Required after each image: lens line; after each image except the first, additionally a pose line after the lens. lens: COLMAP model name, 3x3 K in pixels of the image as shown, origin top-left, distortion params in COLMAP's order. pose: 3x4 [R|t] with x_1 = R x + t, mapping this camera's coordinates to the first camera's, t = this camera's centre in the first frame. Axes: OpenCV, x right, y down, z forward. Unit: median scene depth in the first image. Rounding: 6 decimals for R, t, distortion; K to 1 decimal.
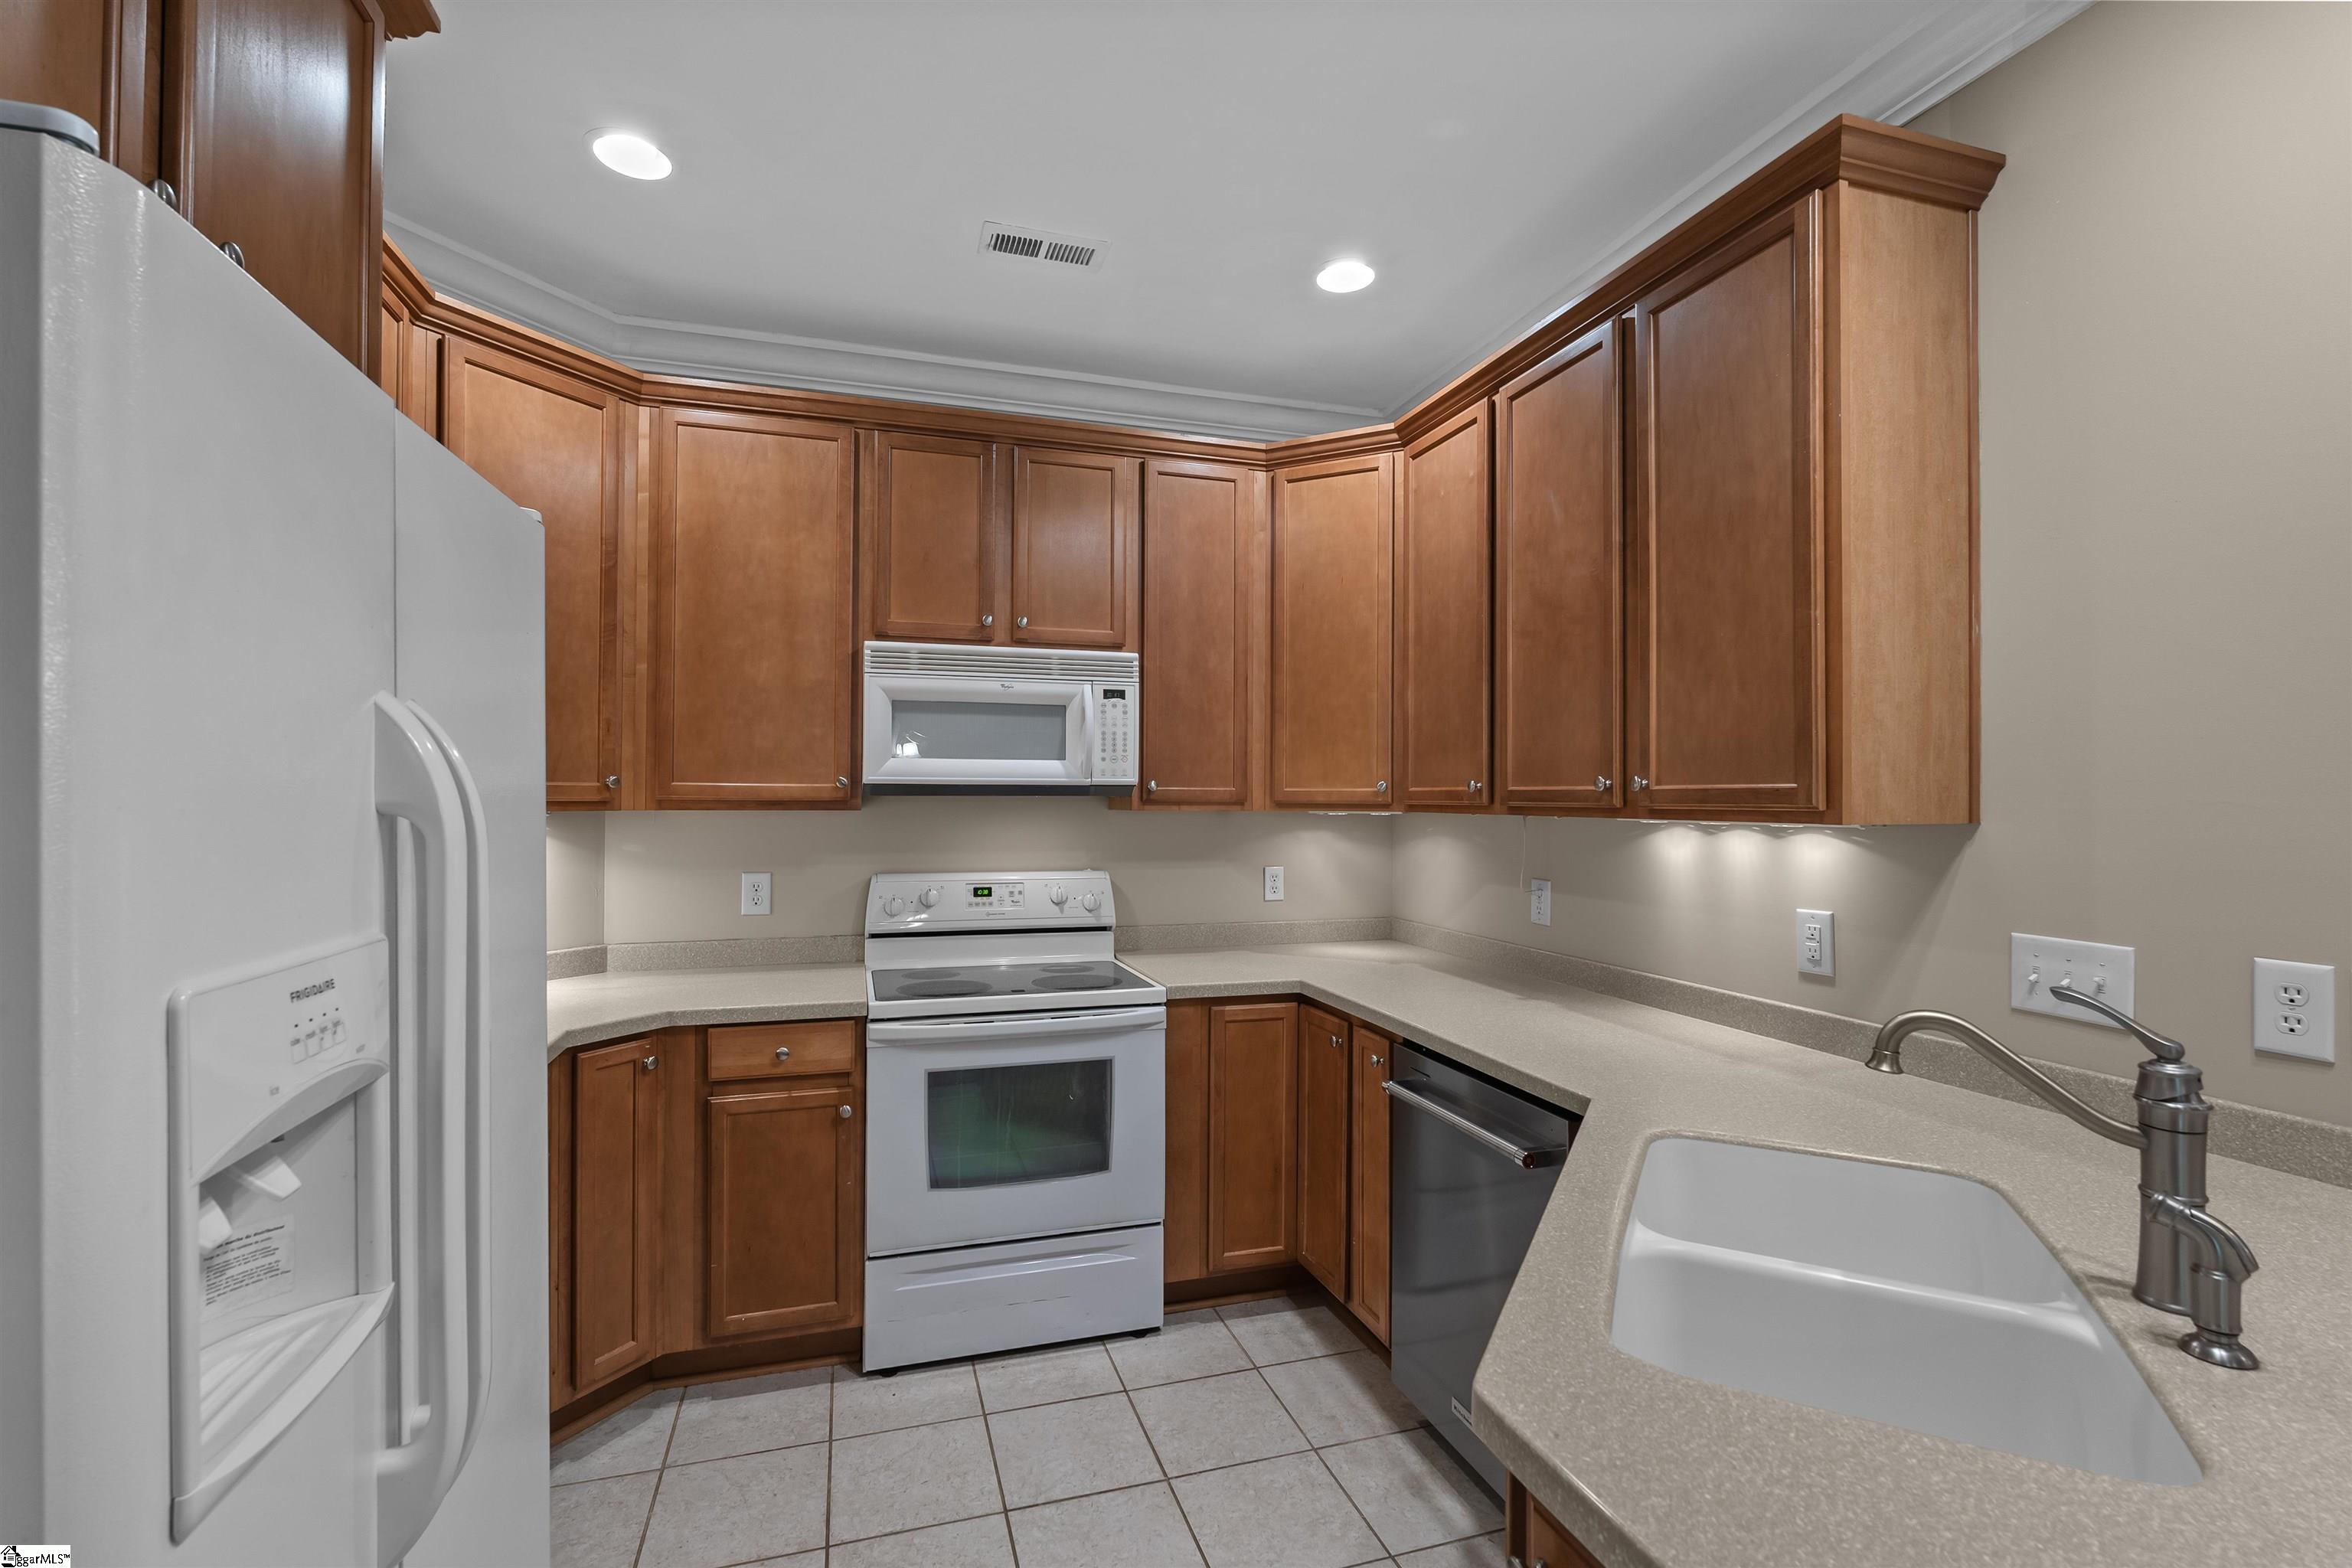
lens RADIAL K [[1028.0, 0, 1168.7], [0, 1028.0, 787.2], [0, 0, 1]] dist [-0.005146, -0.000188]
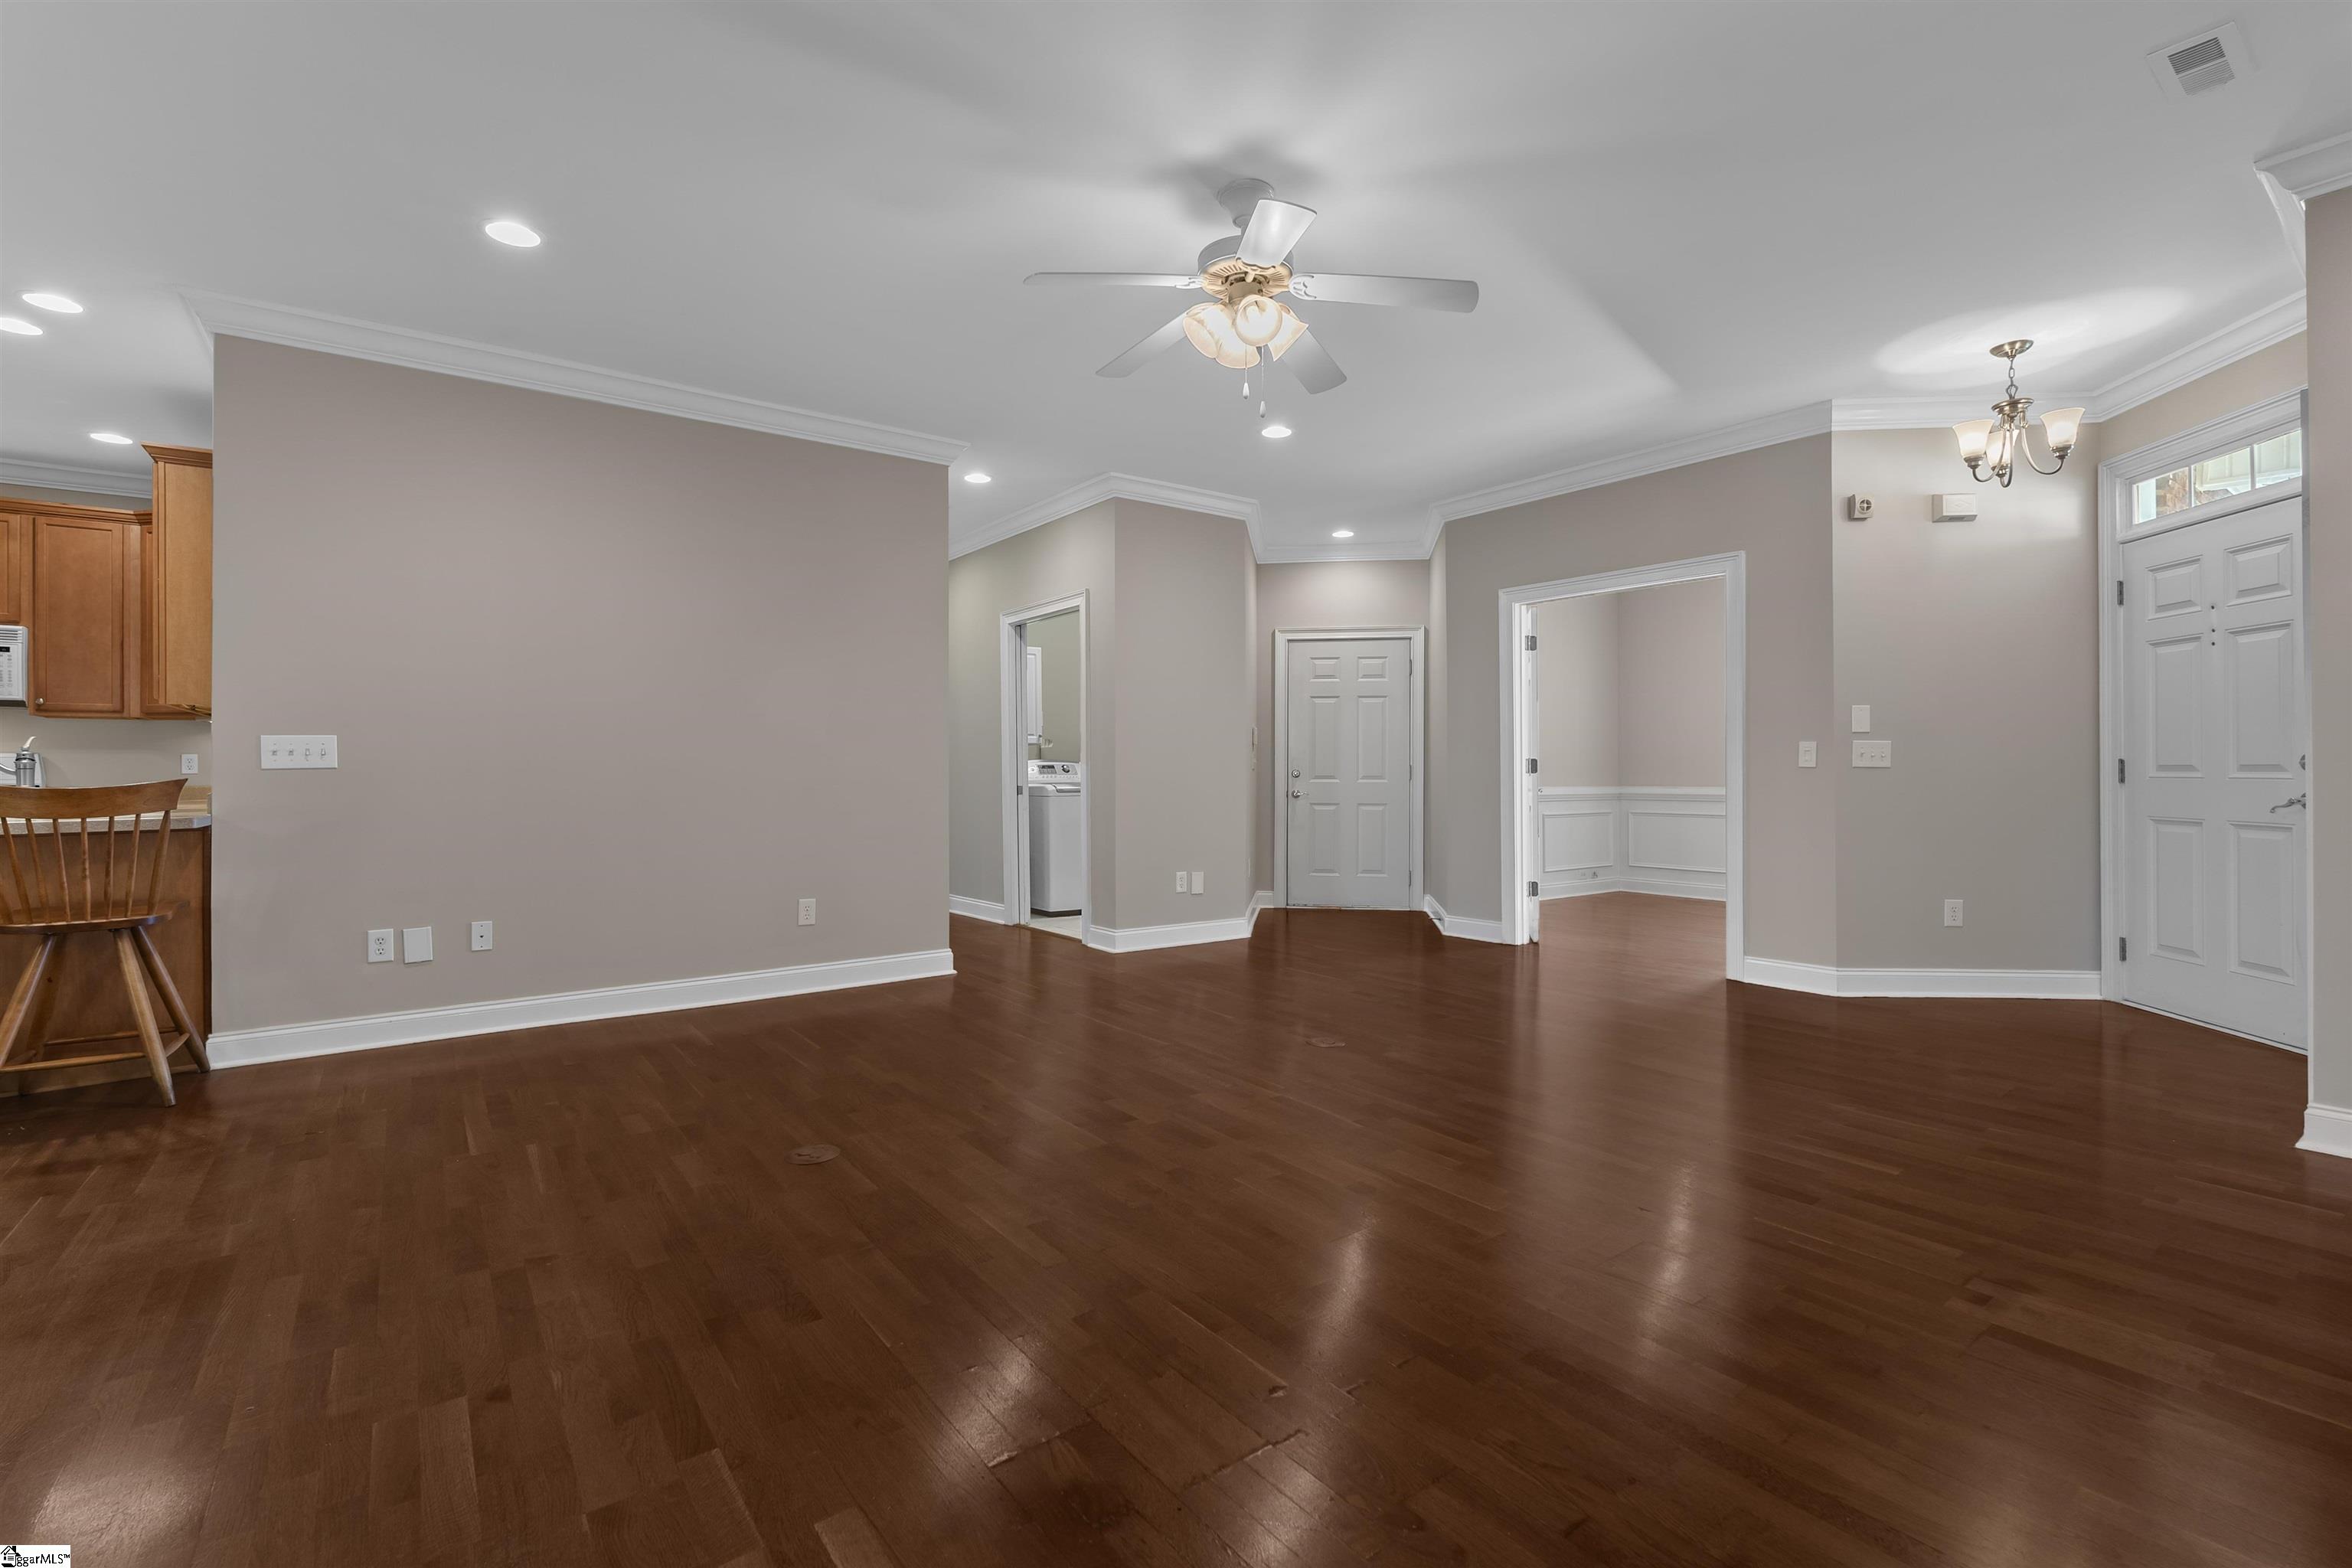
lens RADIAL K [[1028.0, 0, 1161.1], [0, 1028.0, 770.9], [0, 0, 1]] dist [-0.005146, -0.000188]
pose [[0.945987, -0.009588, 0.324061, 1.436823], [0.004866, 0.999870, 0.015380, 0.116719], [-0.324167, -0.012972, 0.945911, -1.504510]]
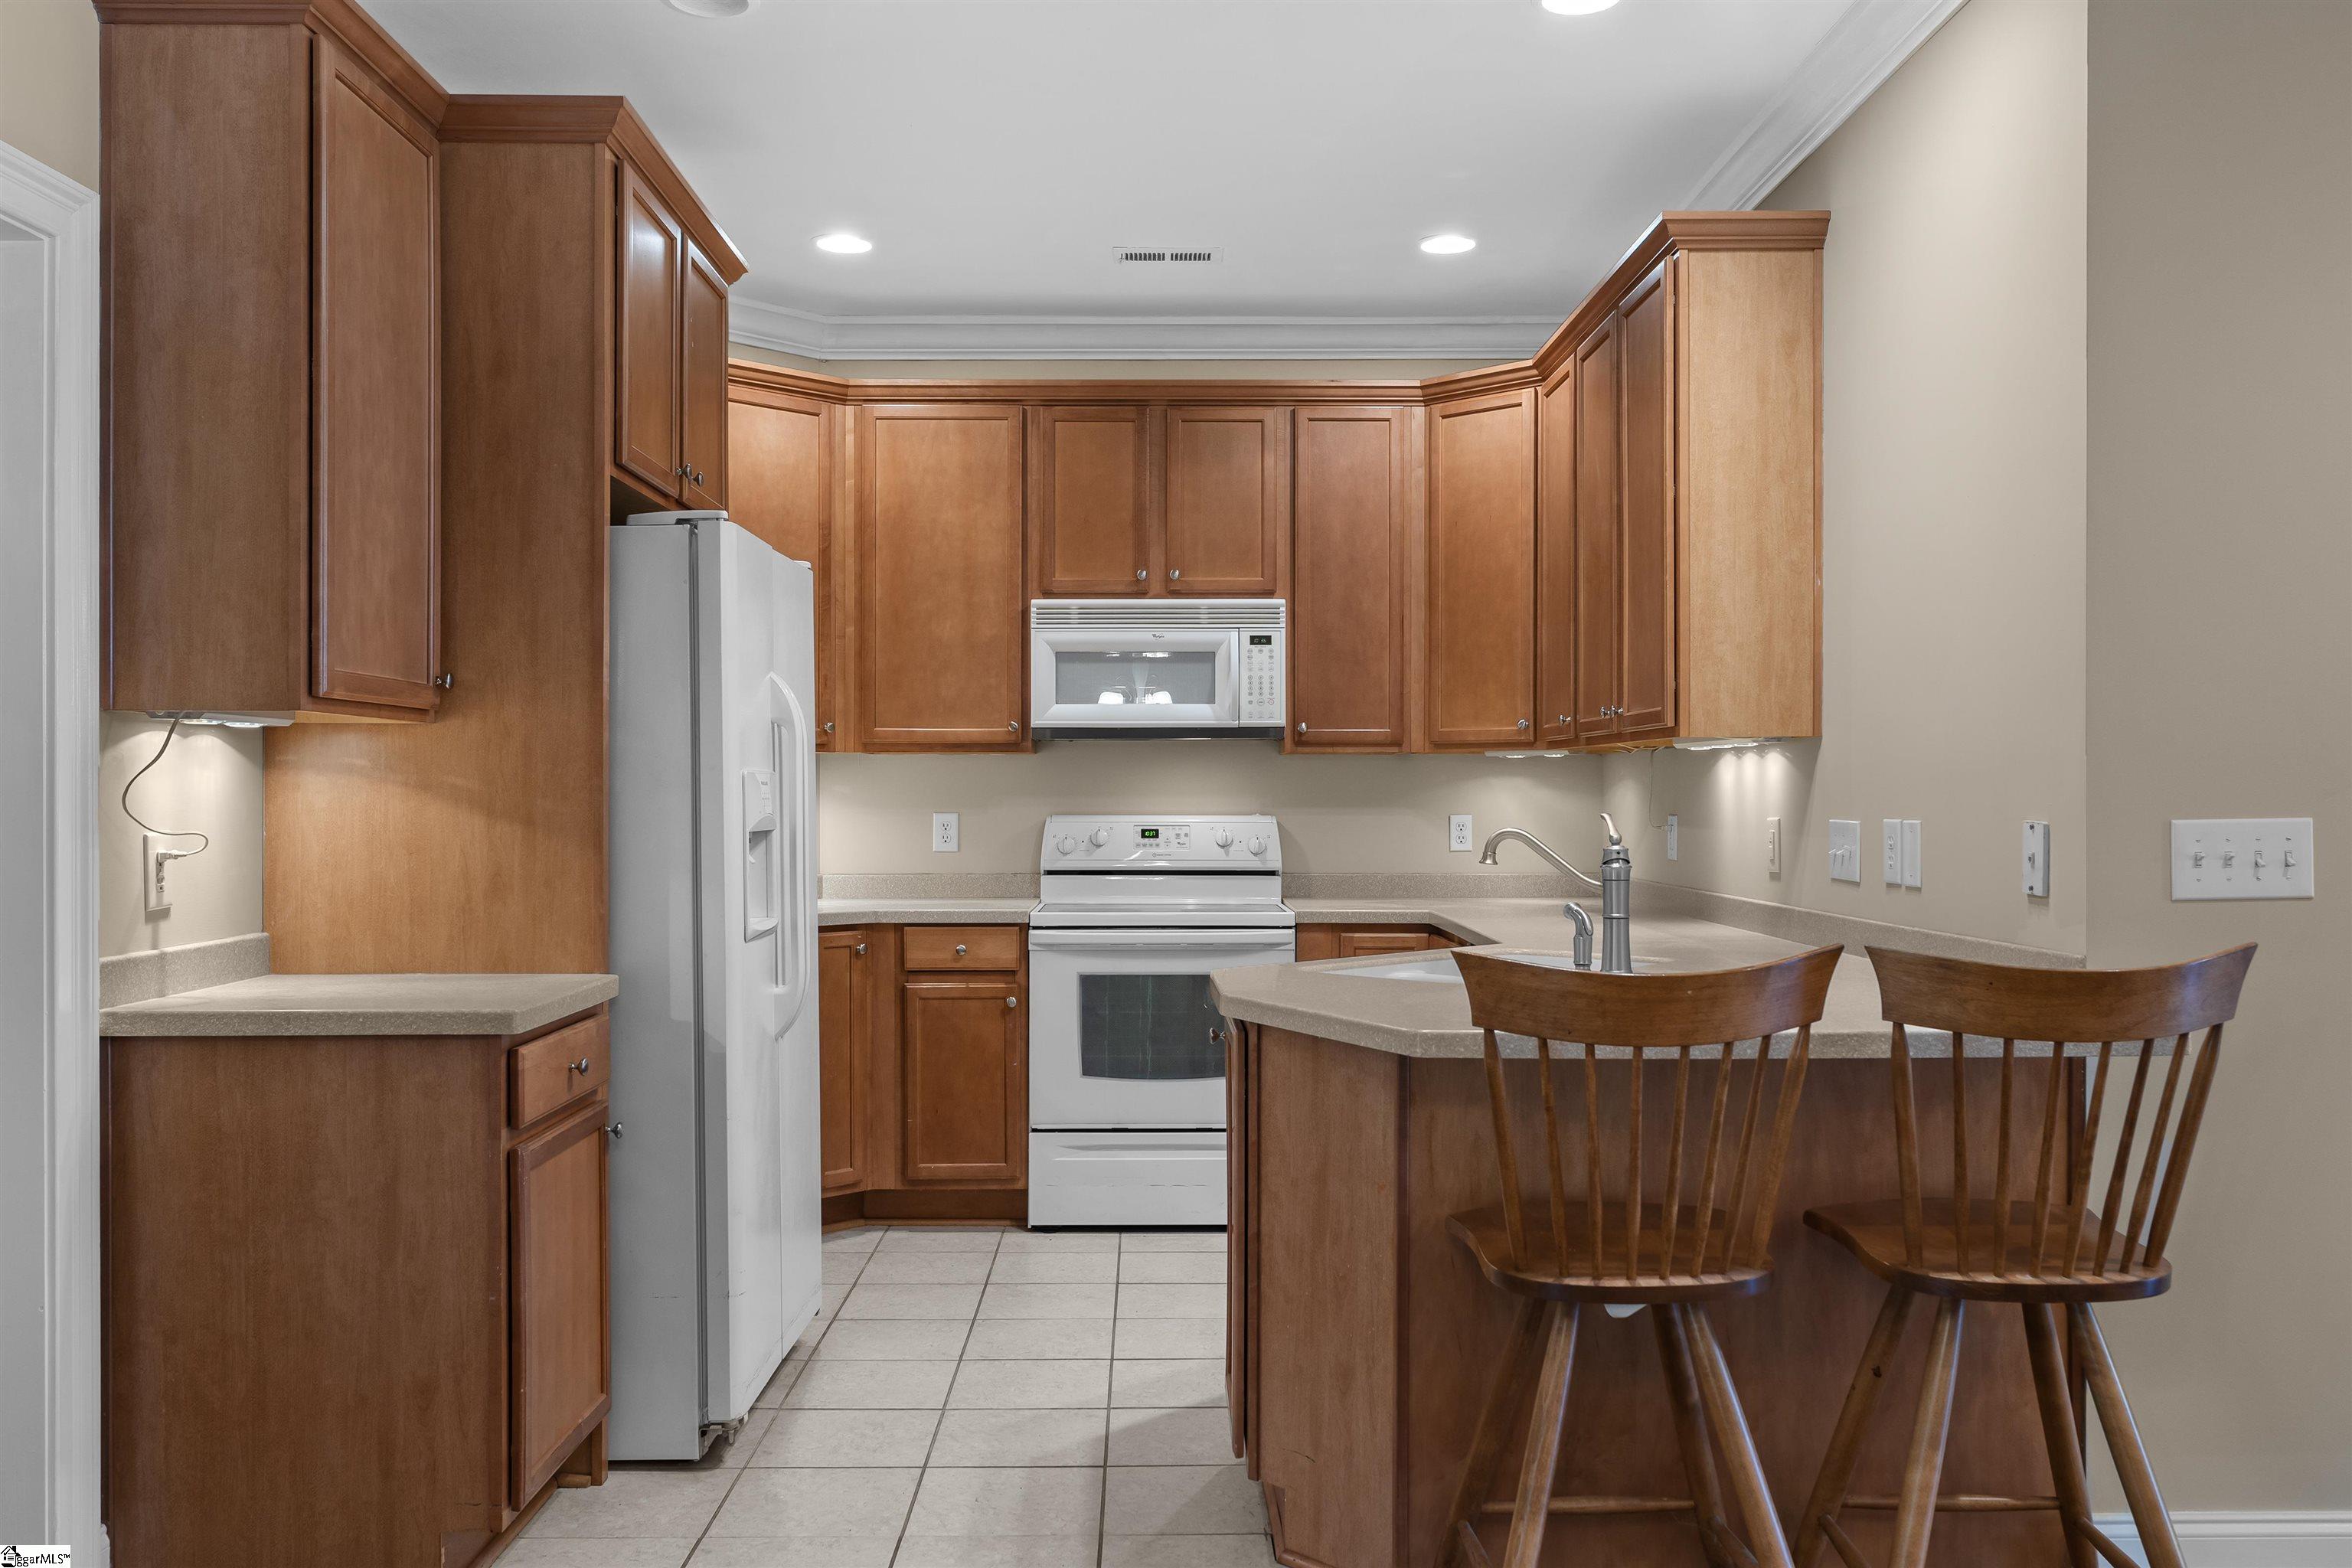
lens RADIAL K [[1901.9, 0, 1163.4], [0, 1901.9, 784.9], [0, 0, 1]] dist [-0.012782, -0.004502]
pose [[0.957792, -0.005768, -0.287404, 0.455300], [0.007681, 0.999955, 0.005529, 0.050860], [0.287359, -0.007504, 0.957793, -0.984619]]
